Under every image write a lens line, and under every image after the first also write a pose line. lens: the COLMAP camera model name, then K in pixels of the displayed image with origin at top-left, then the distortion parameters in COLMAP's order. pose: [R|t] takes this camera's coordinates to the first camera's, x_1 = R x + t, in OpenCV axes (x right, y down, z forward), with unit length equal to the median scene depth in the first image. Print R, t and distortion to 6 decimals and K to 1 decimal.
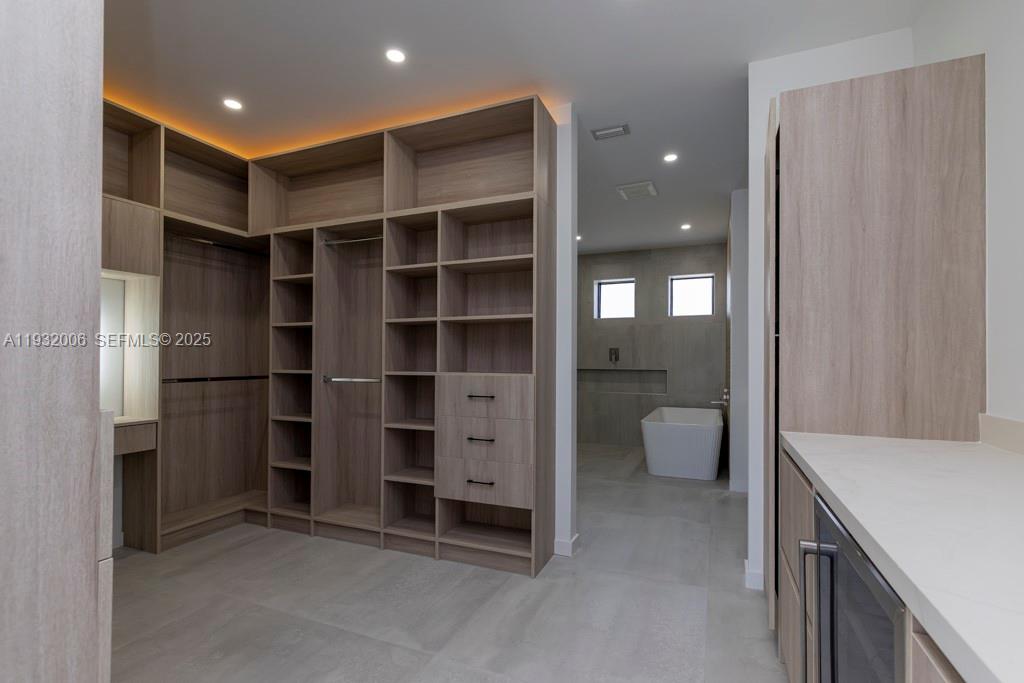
lens RADIAL K [[449.8, 0, 533.3], [0, 449.8, 352.2], [0, 0, 1]] dist [0.003844, 0.001493]
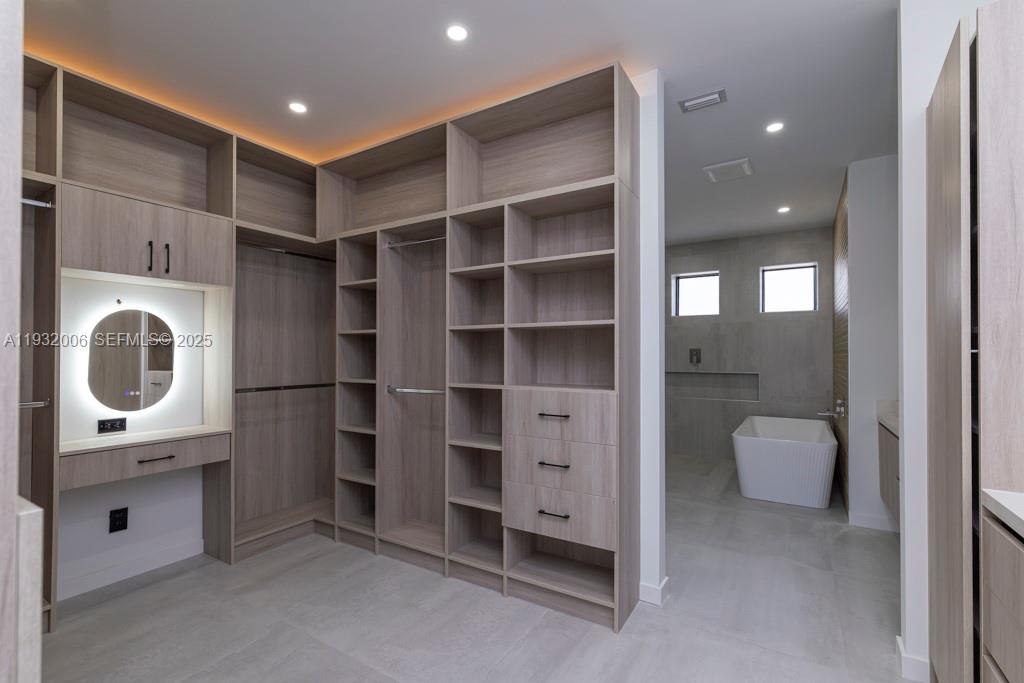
lens RADIAL K [[449.8, 0, 523.9], [0, 449.8, 351.8], [0, 0, 1]] dist [0.003844, 0.001493]
pose [[0.986517, -0.002261, -0.163646, -0.026833], [0.003765, 0.999954, 0.008878, -0.028624], [0.163618, -0.009374, 0.986479, 0.114977]]
